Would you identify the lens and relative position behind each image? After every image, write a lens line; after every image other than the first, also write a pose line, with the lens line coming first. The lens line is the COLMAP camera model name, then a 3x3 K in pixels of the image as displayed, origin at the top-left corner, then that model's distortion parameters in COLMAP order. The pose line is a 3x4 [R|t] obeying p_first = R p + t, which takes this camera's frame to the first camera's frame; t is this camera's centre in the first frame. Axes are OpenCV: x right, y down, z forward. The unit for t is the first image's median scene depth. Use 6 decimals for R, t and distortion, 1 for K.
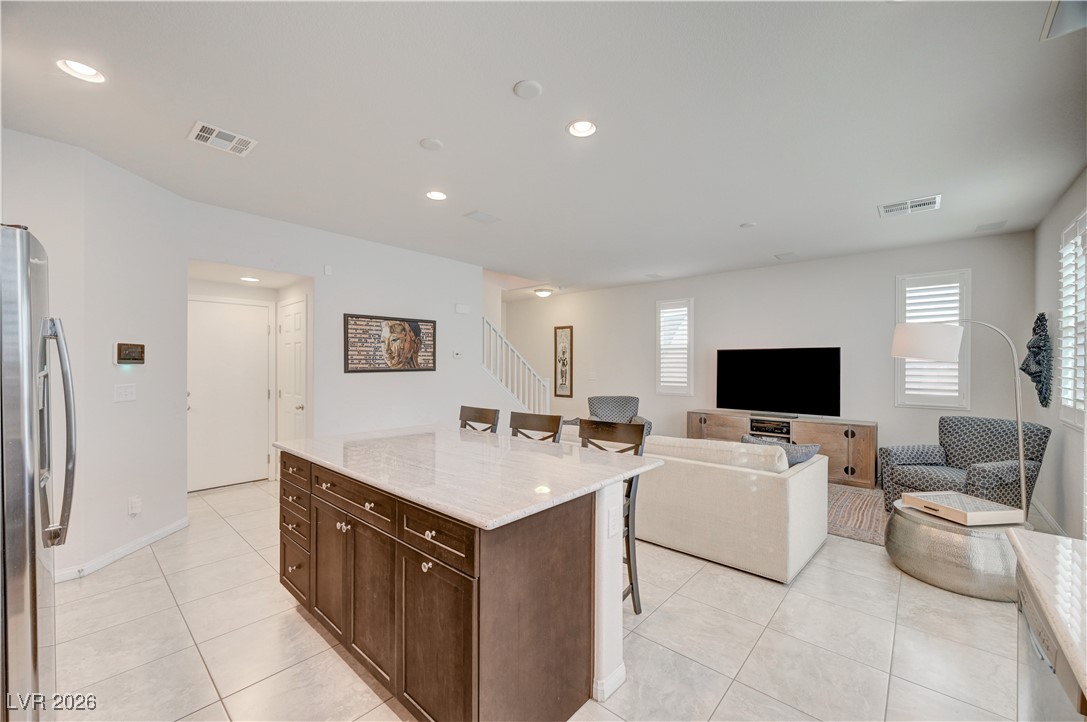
lens RADIAL K [[434.1, 0, 540.1], [0, 434.1, 366.9], [0, 0, 1]] dist [-0.000027, -0.000011]
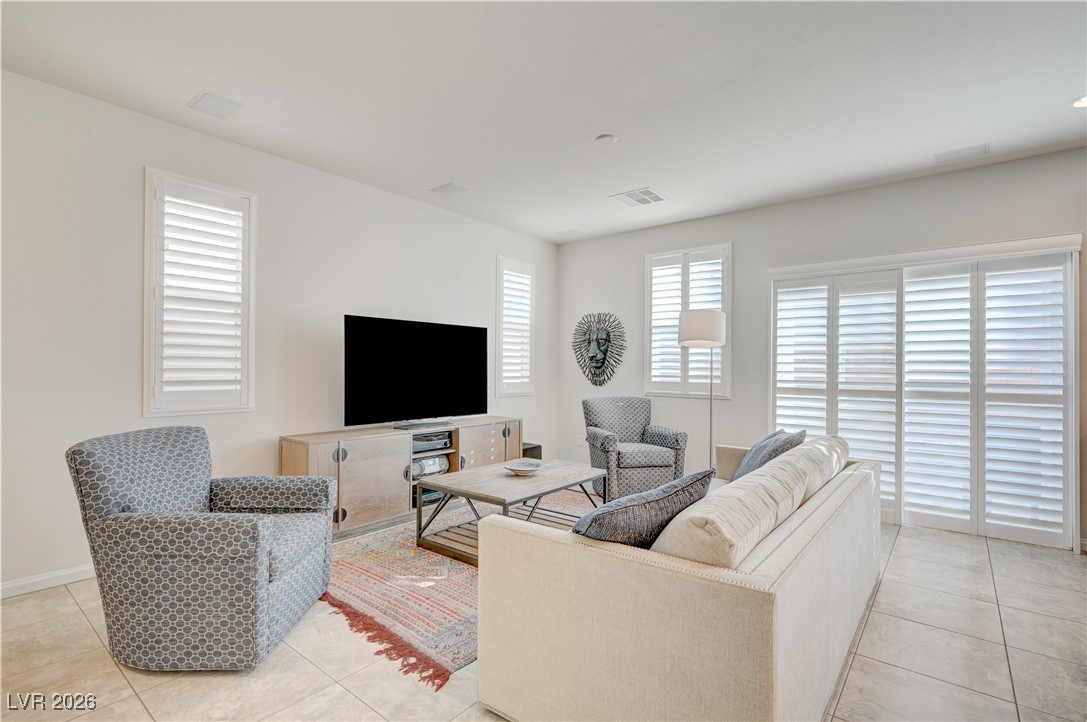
lens RADIAL K [[505.3, 0, 543.5], [0, 505.3, 361.0], [0, 0, 1]] dist [-0.000456, 0.000075]
pose [[-0.046583, 0.003304, 0.998909, -0.211503], [-0.006064, 0.999975, -0.003590, 0.016883], [-0.998896, -0.006225, -0.046562, 0.797501]]
